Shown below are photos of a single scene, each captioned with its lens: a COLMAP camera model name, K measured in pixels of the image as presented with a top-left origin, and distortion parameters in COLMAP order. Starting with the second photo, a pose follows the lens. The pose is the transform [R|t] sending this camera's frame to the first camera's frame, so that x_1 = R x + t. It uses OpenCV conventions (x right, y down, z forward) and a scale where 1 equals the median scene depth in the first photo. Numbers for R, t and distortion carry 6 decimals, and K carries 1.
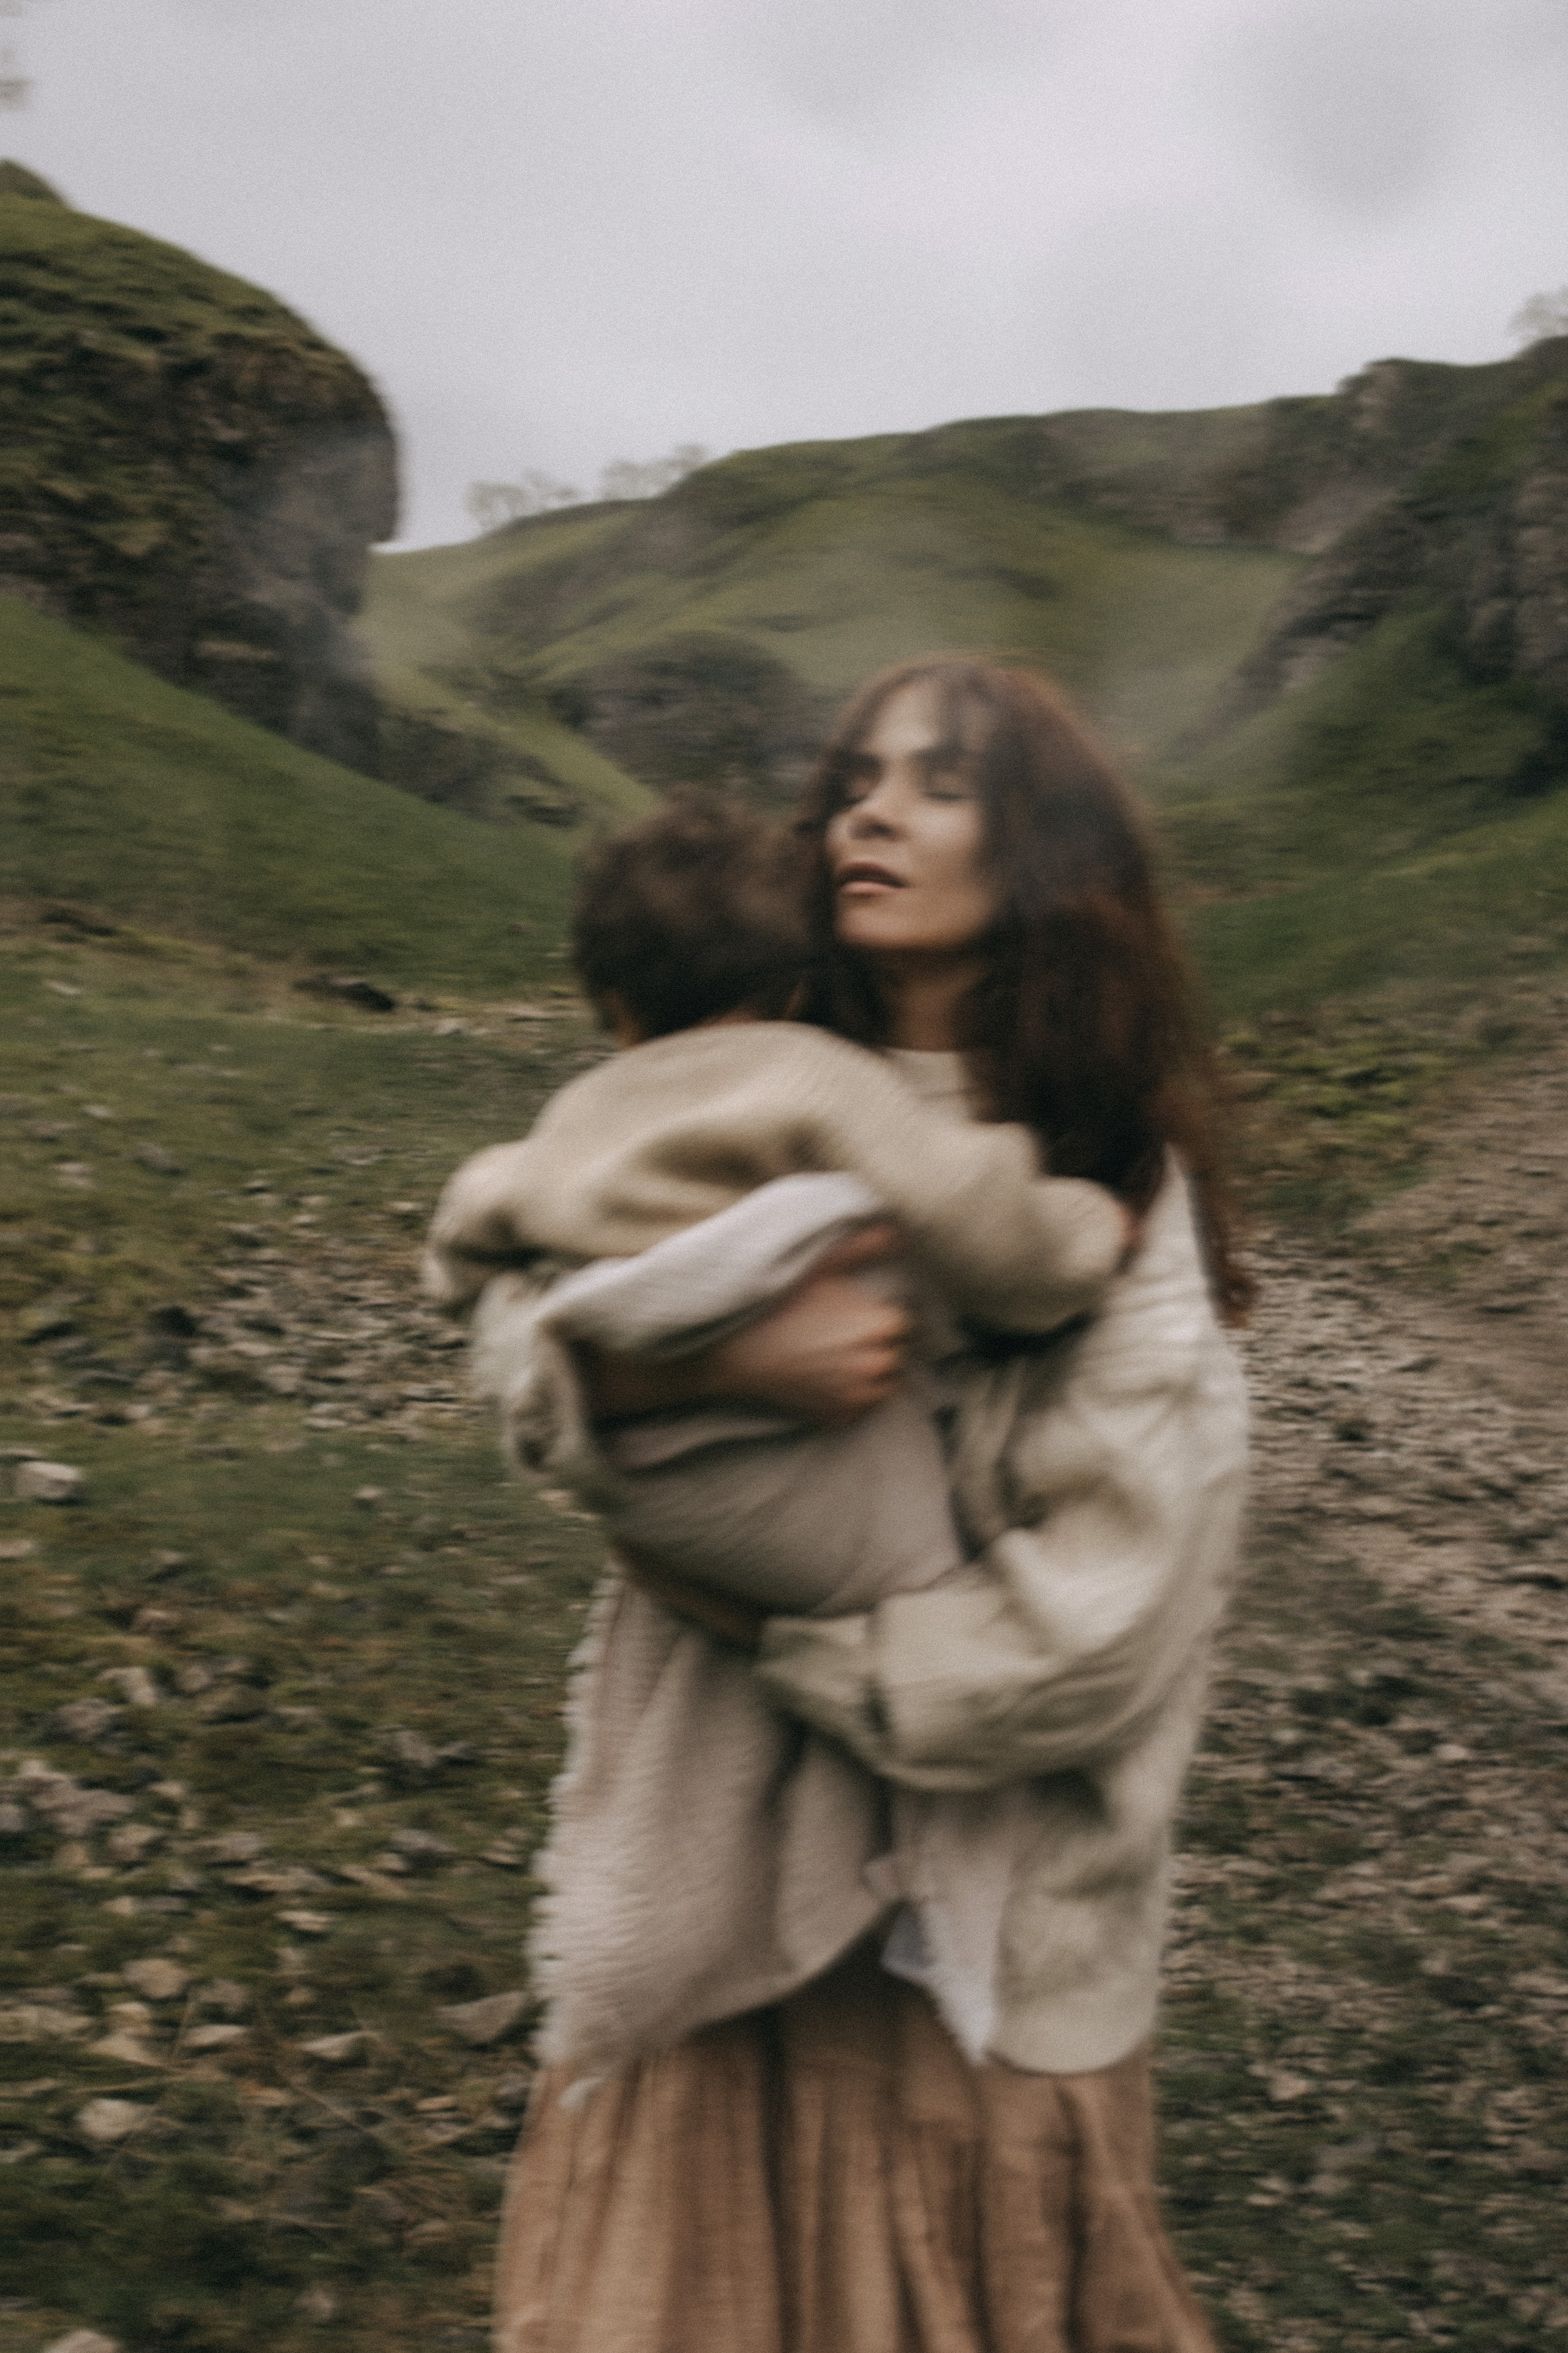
lens RADIAL K [[2883.9, 0, 784.0], [0, 2883.9, 1176.5], [0, 0, 1]] dist [-0.003997, 0.017322]
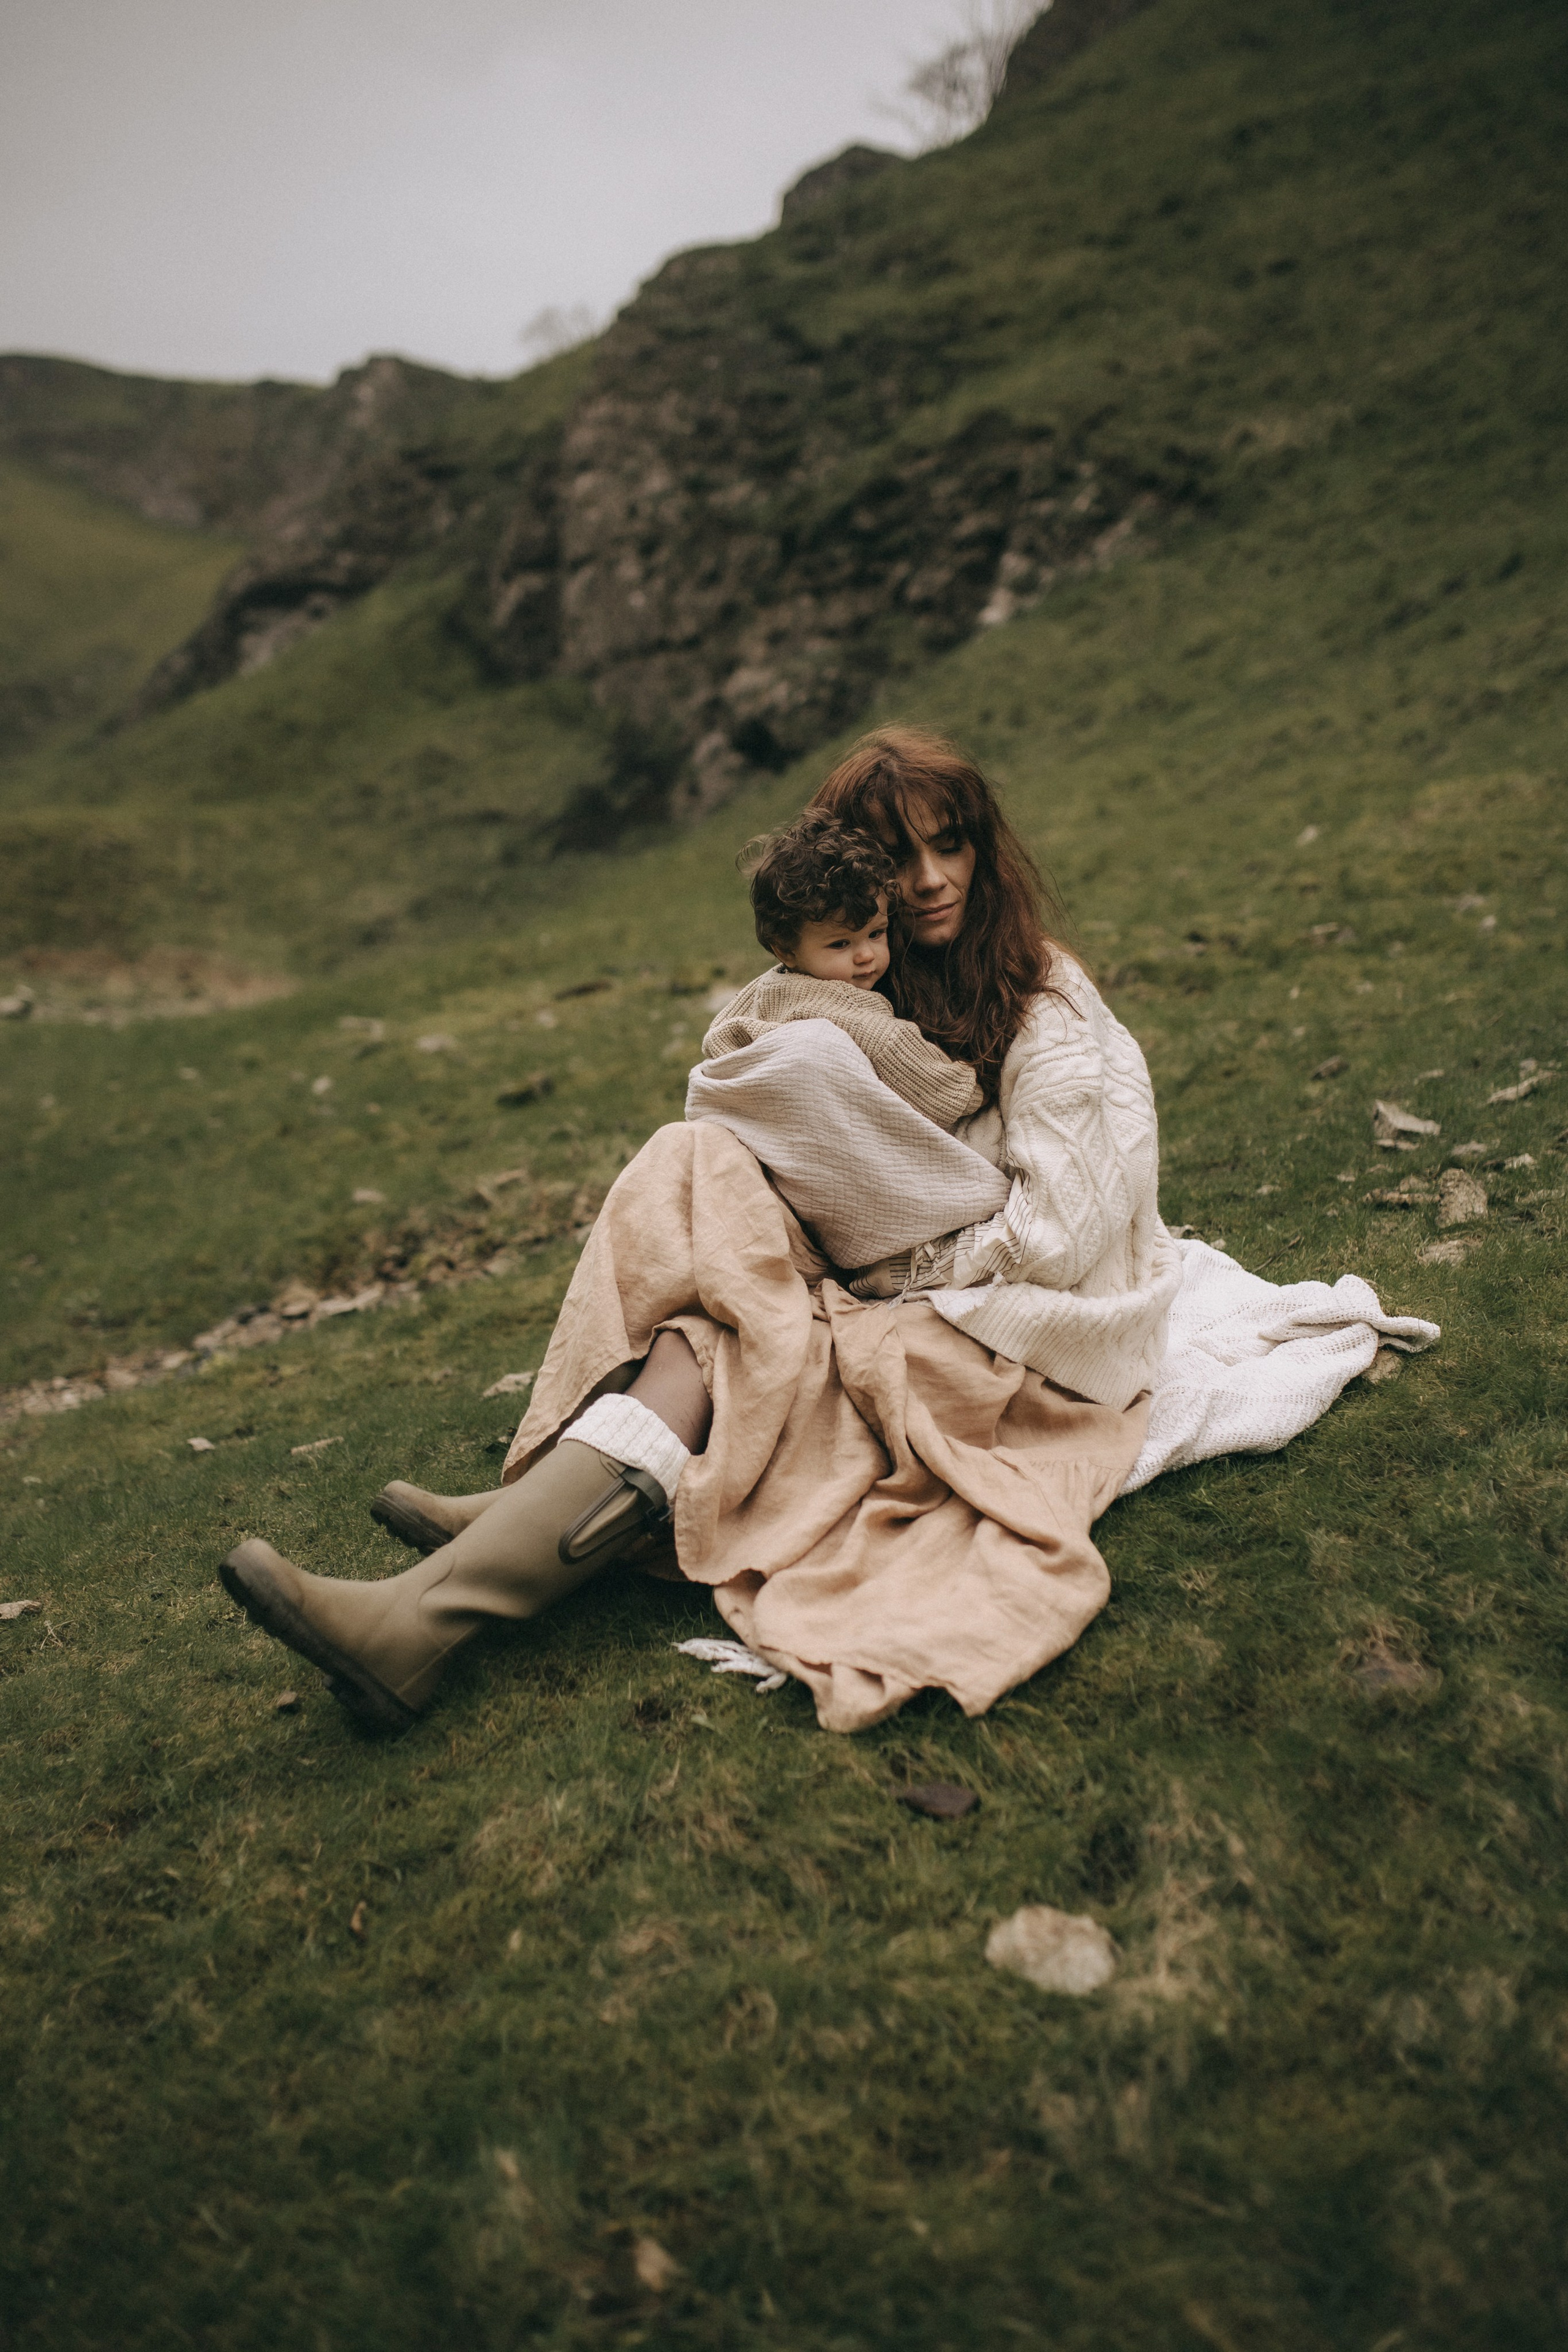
lens RADIAL K [[2494.2, 0, 784.0], [0, 2494.2, 1176.0], [0, 0, 1]] dist [-0.011301, -0.004444]
pose [[0.926853, 0.047614, 0.372393, 0.362021], [-0.052464, 0.998619, 0.002894, -0.242290], [-0.371741, -0.022220, 0.928071, 1.767513]]
